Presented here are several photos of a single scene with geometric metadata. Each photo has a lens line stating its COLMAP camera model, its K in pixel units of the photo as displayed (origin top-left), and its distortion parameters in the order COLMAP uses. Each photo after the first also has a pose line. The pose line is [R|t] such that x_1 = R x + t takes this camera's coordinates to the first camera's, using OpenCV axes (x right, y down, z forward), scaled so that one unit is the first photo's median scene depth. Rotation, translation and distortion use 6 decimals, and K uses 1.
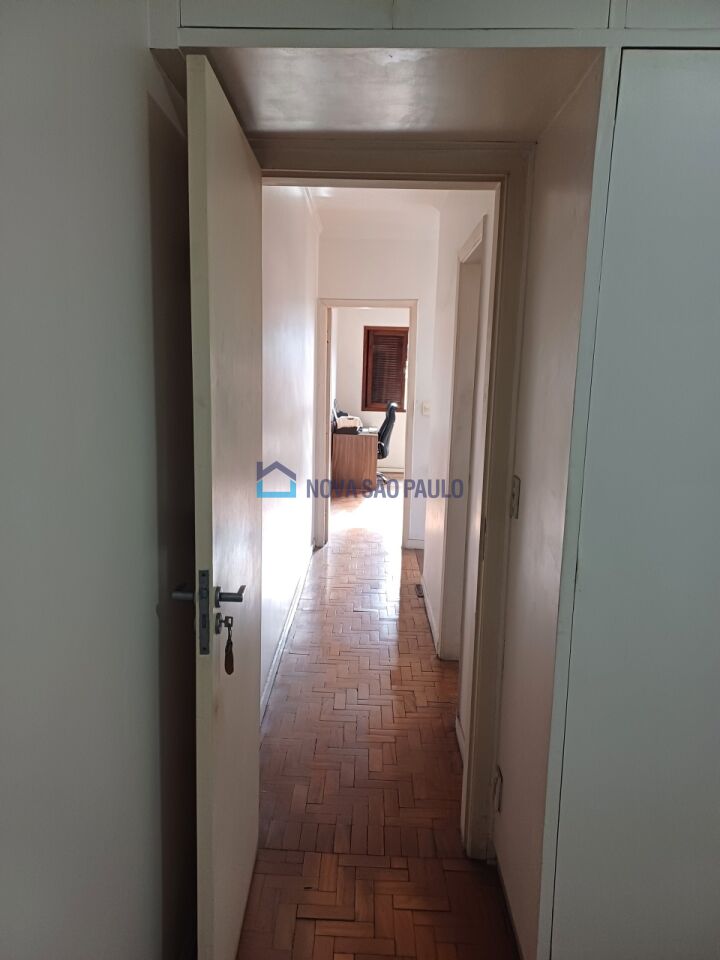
lens RADIAL K [[703.4, 0, 360.0], [0, 703.4, 480.0], [0, 0, 1]] dist [0.093312, -0.065209]
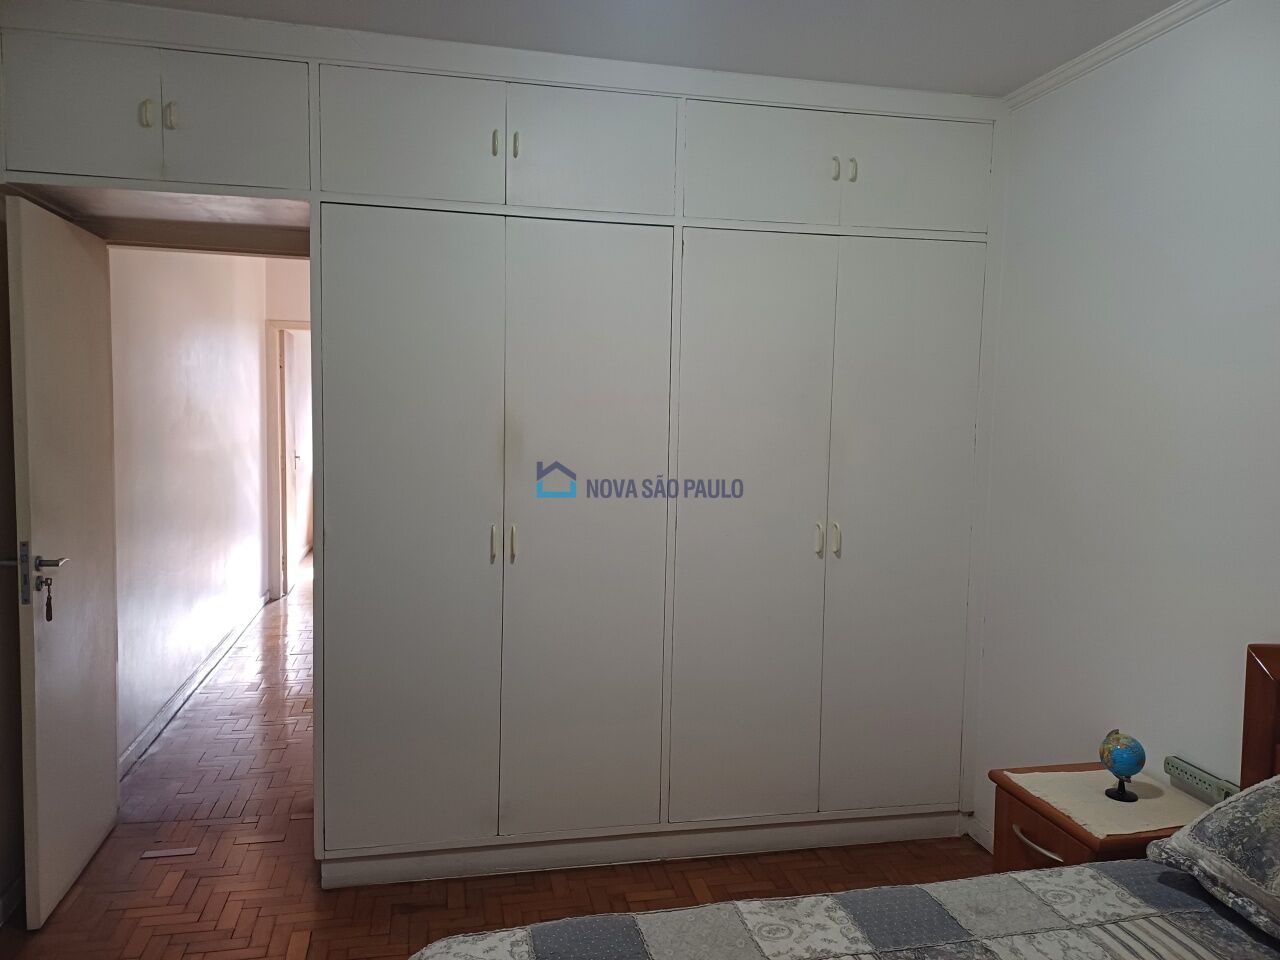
lens RADIAL K [[937.9, 0, 635.8], [0, 937.9, 473.7], [0, 0, 1]] dist [0.093312, -0.065209]
pose [[0.975128, -0.022440, 0.220504, 0.518521], [0.038731, 0.996806, -0.069834, 0.167483], [-0.218233, 0.076637, 0.972883, -1.074717]]
